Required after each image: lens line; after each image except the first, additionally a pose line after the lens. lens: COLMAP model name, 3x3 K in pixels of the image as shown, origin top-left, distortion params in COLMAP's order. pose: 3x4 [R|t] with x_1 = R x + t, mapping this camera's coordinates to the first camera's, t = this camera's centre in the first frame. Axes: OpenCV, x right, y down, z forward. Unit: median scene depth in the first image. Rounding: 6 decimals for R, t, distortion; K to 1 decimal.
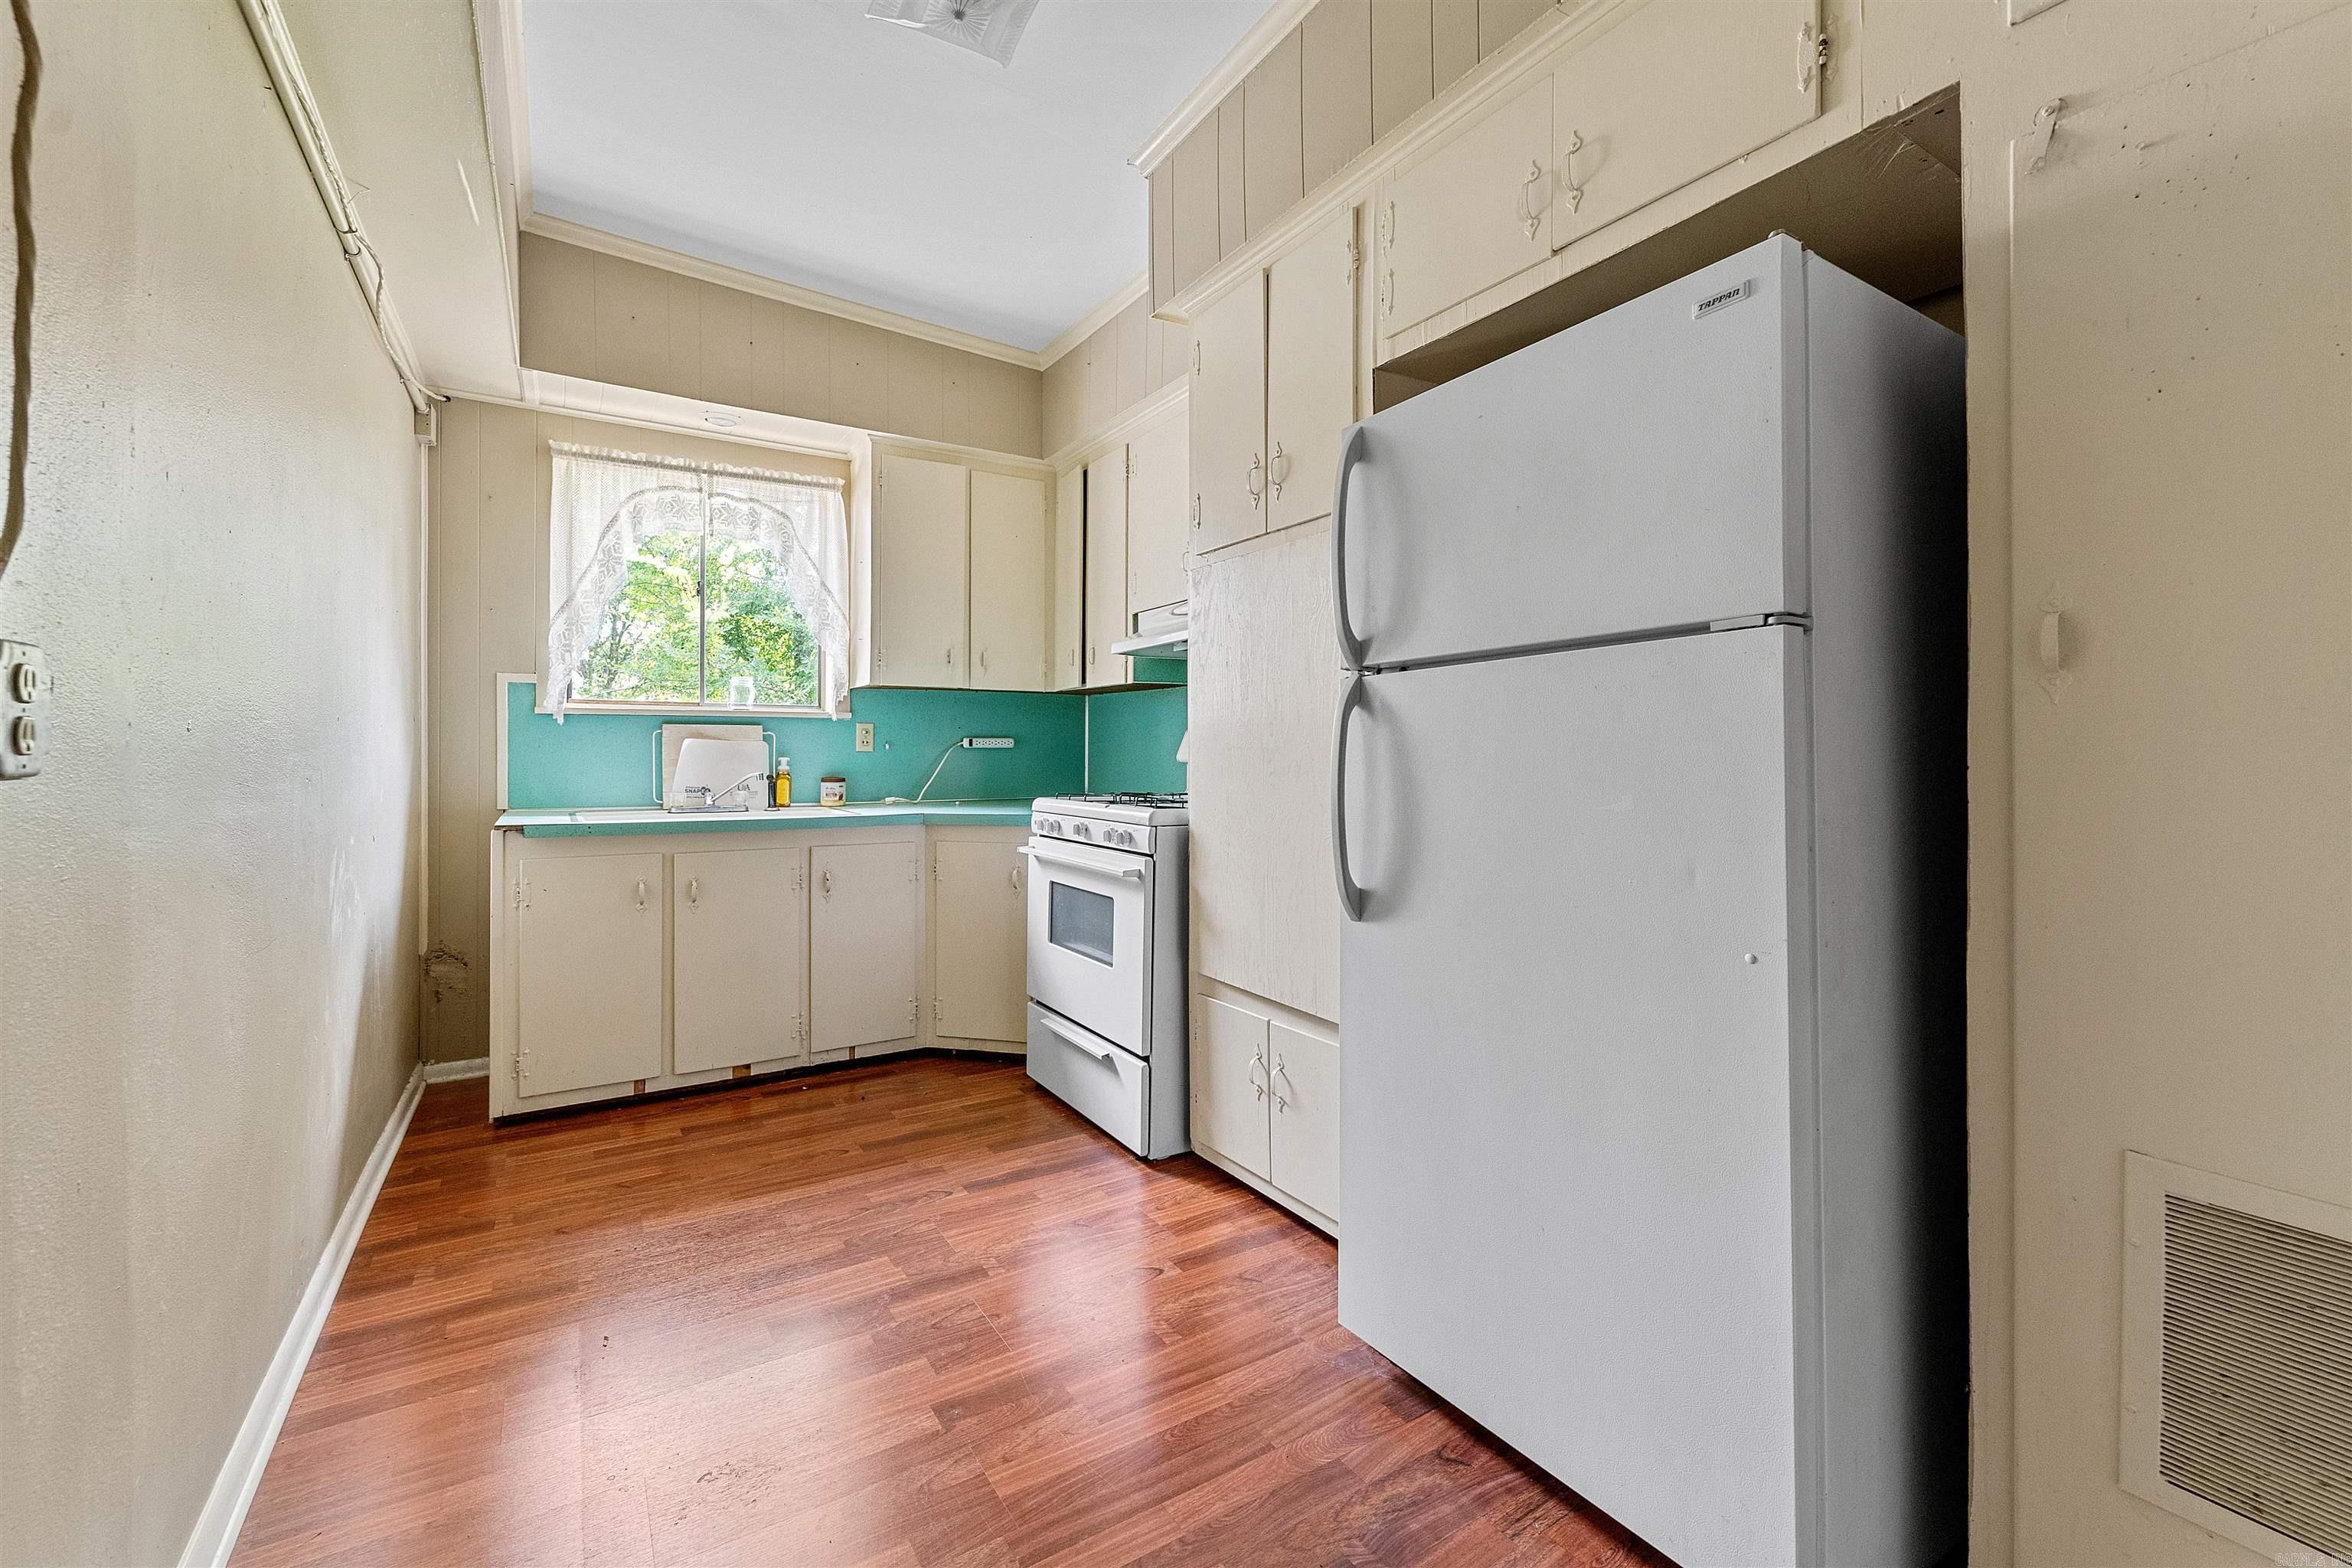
lens RADIAL K [[961.9, 0, 1177.2], [0, 961.9, 763.0], [0, 0, 1]] dist [0.010465, -0.003898]
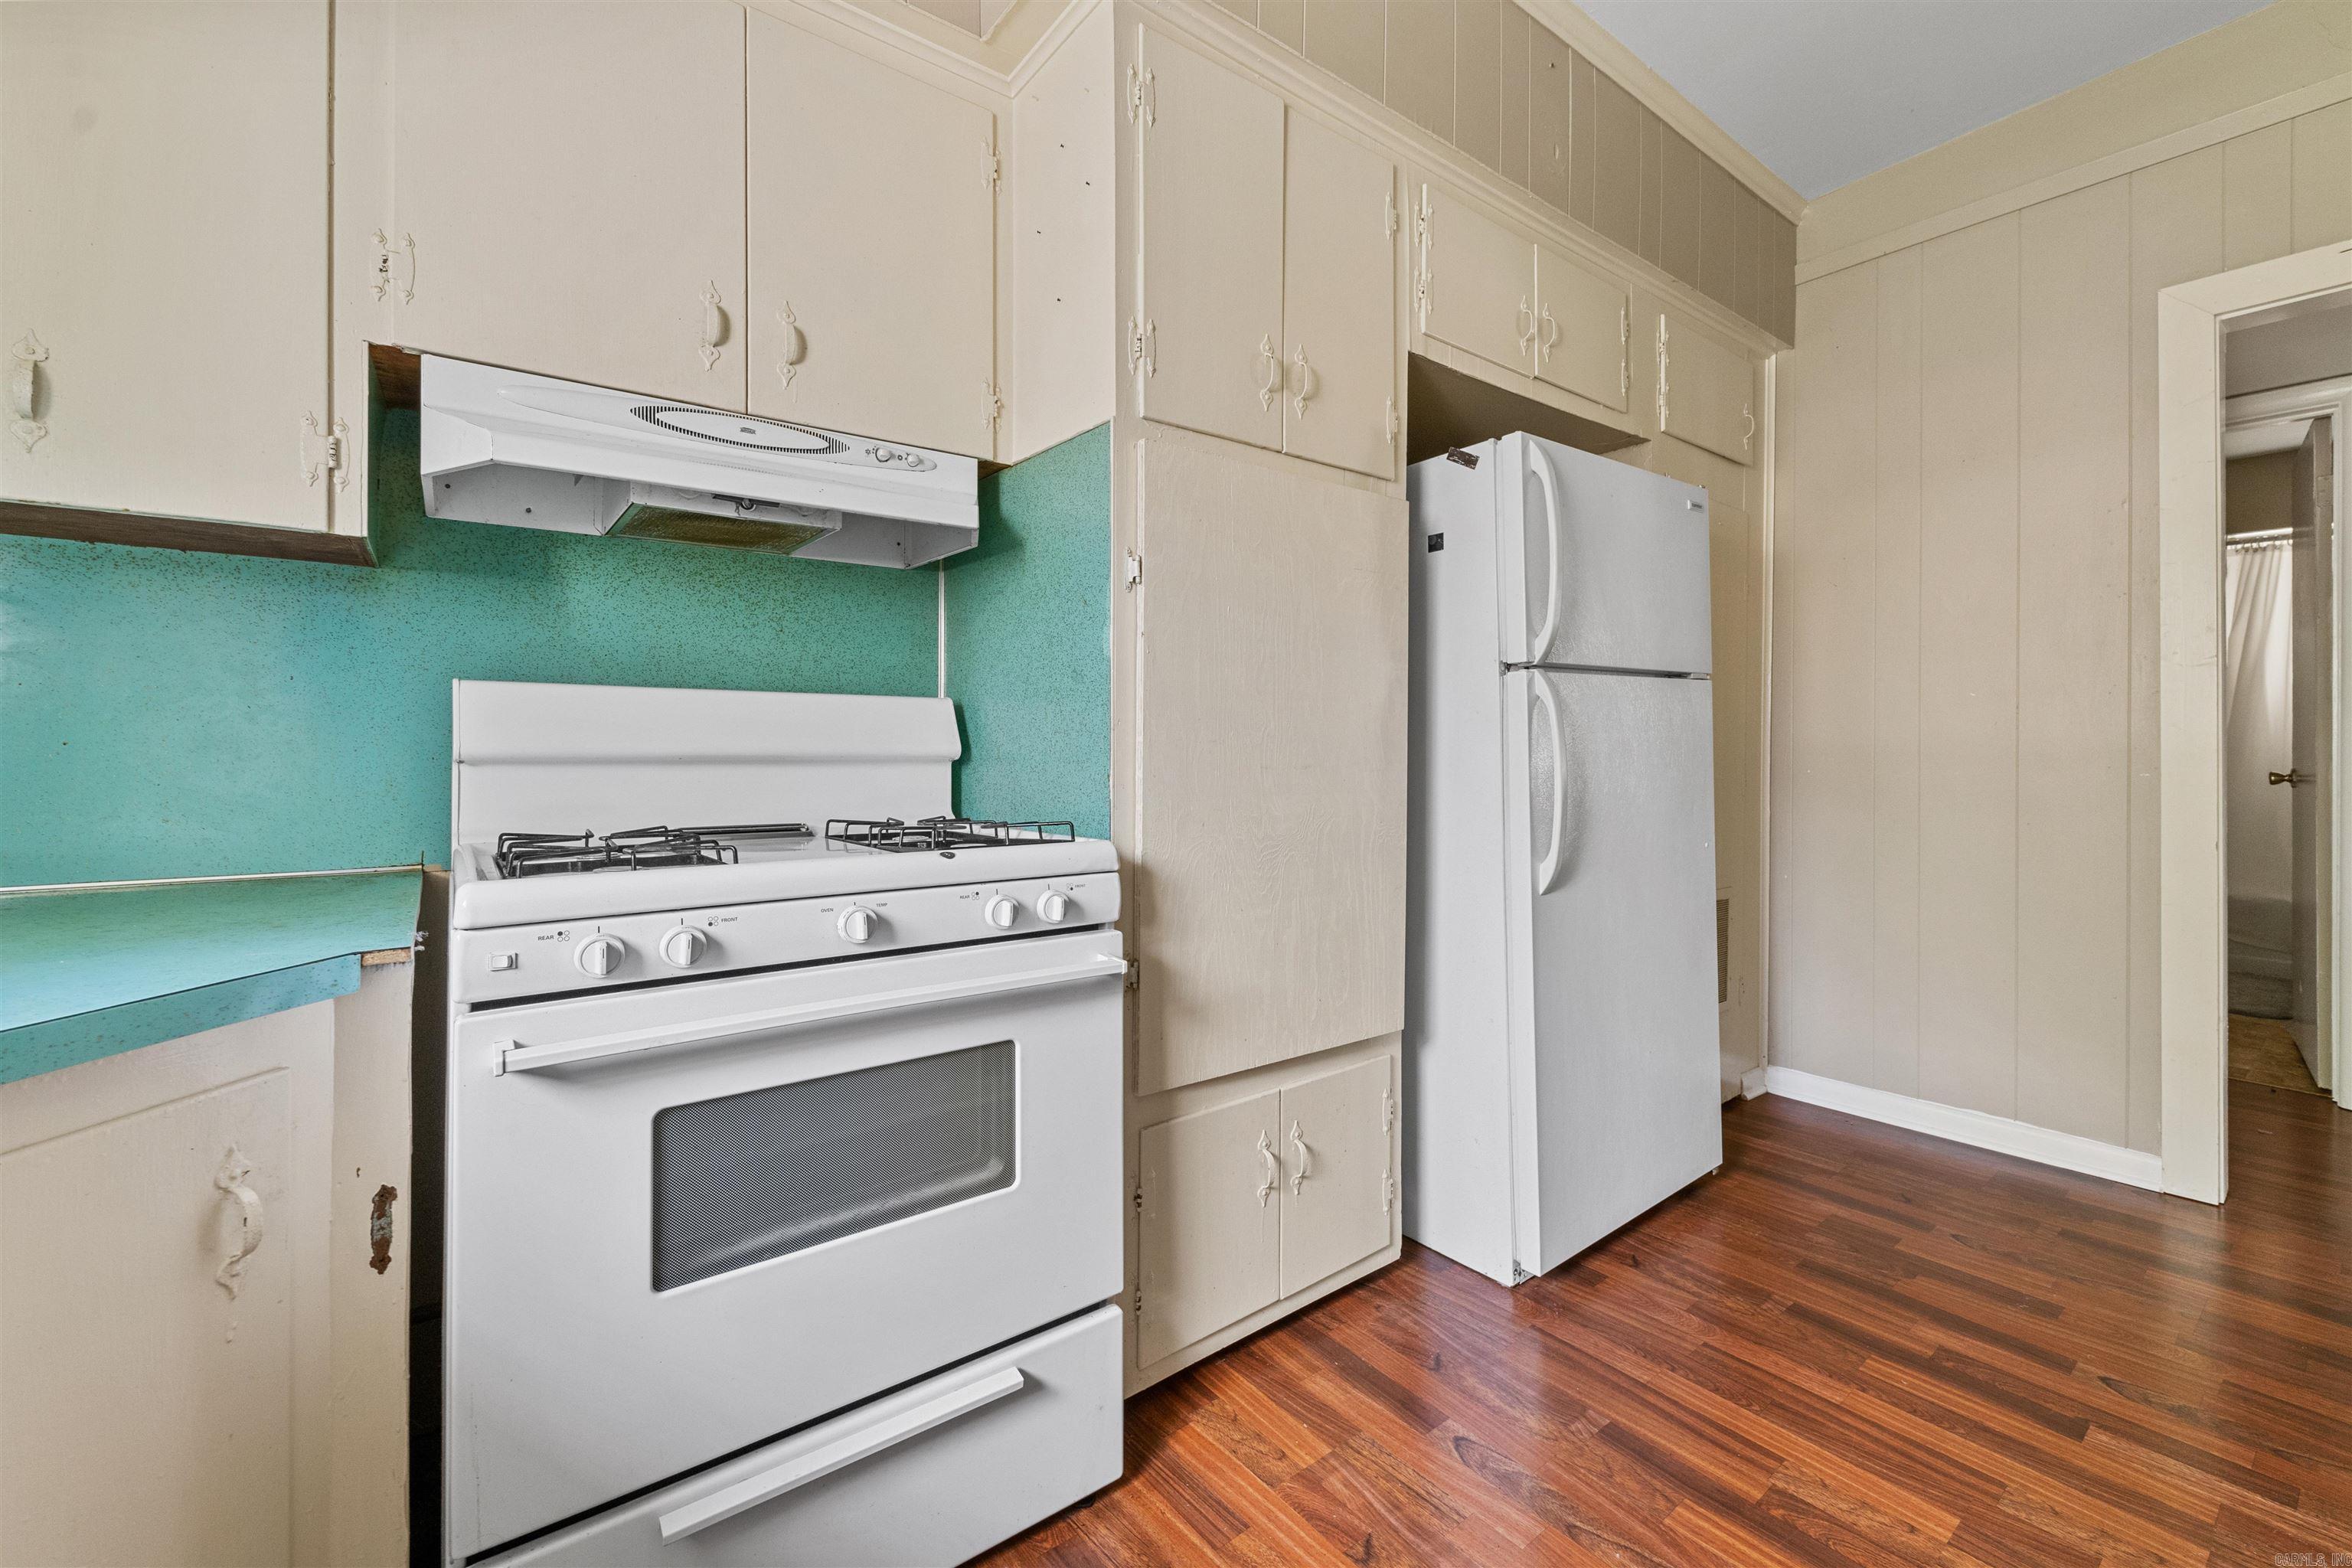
lens RADIAL K [[961.9, 0, 1187.1], [0, 961.9, 737.9], [0, 0, 1]] dist [0.010465, -0.003898]
pose [[-0.088131, -0.006833, 0.996085, -0.655333], [0.000916, 0.999975, 0.006941, -0.018151], [-0.996108, 0.001524, -0.088123, 1.130708]]
